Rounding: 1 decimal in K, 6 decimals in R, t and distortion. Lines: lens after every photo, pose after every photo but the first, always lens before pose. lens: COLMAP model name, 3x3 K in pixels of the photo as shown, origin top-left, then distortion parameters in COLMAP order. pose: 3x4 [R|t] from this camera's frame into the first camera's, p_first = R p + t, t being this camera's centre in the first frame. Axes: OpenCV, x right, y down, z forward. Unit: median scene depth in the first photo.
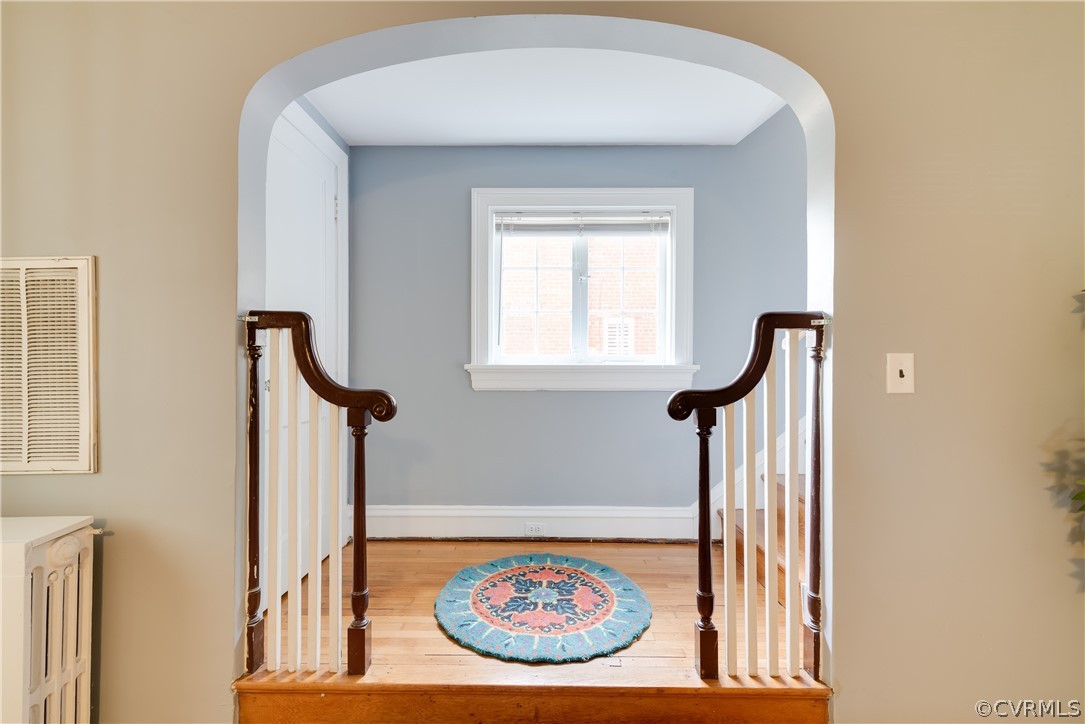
lens RADIAL K [[487.7, 0, 540.2], [0, 487.7, 365.9], [0, 0, 1]] dist [0.012192, -0.000199]
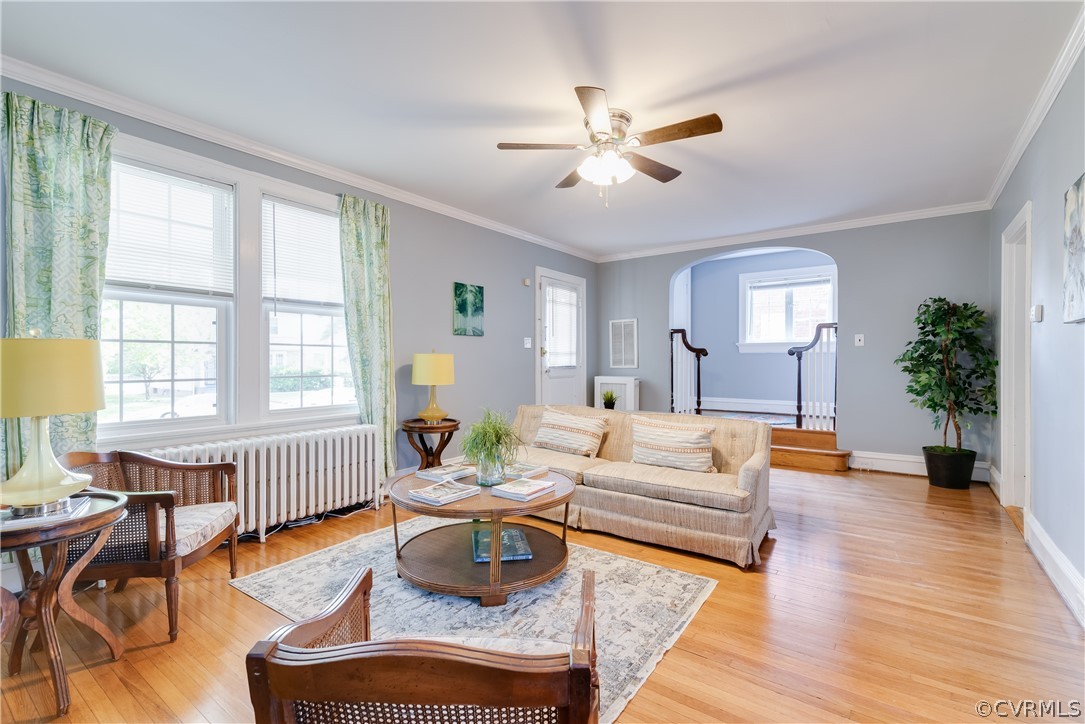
lens RADIAL K [[494.7, 0, 530.7], [0, 494.7, 361.6], [0, 0, 1]] dist [0.033520, 0.000002]
pose [[0.807114, 0.001247, -0.590394, 0.718047], [0.001439, 0.999991, 0.004079, 0.111702], [0.590394, -0.004142, 0.807105, -2.414896]]
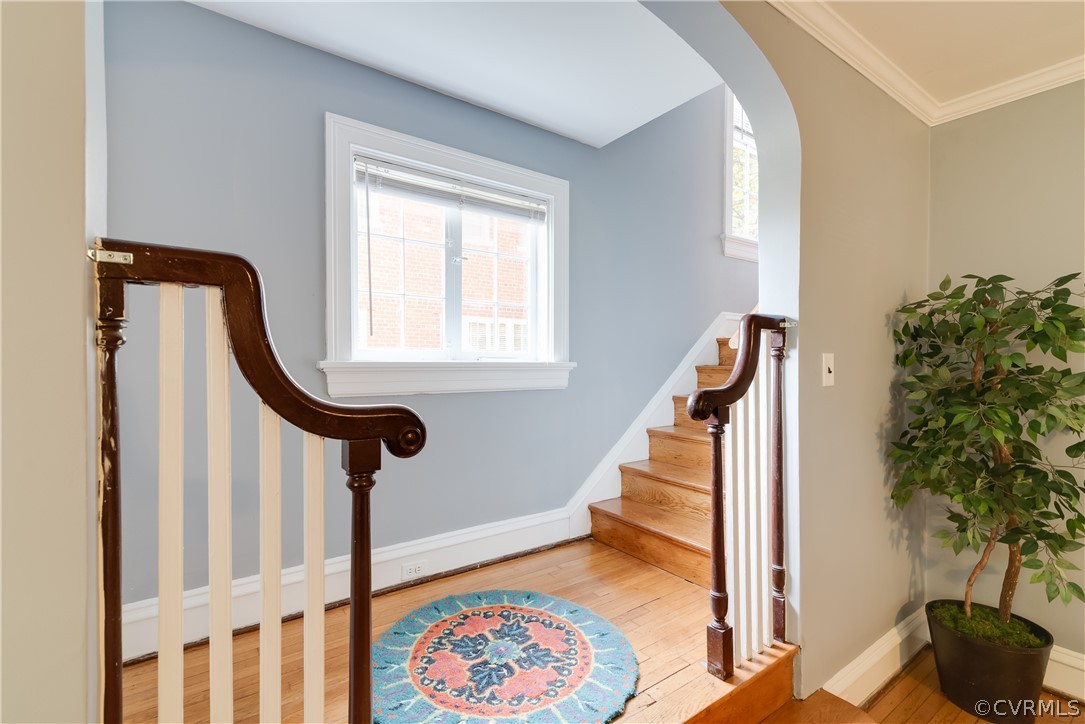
lens RADIAL K [[487.7, 0, 540.2], [0, 487.7, 365.9], [0, 0, 1]] dist [0.012192, -0.000199]
pose [[0.805824, -0.003498, 0.592145, -0.433554], [-0.001188, 0.999971, 0.007525, -0.002306], [-0.592154, -0.006767, 0.805796, 0.336485]]
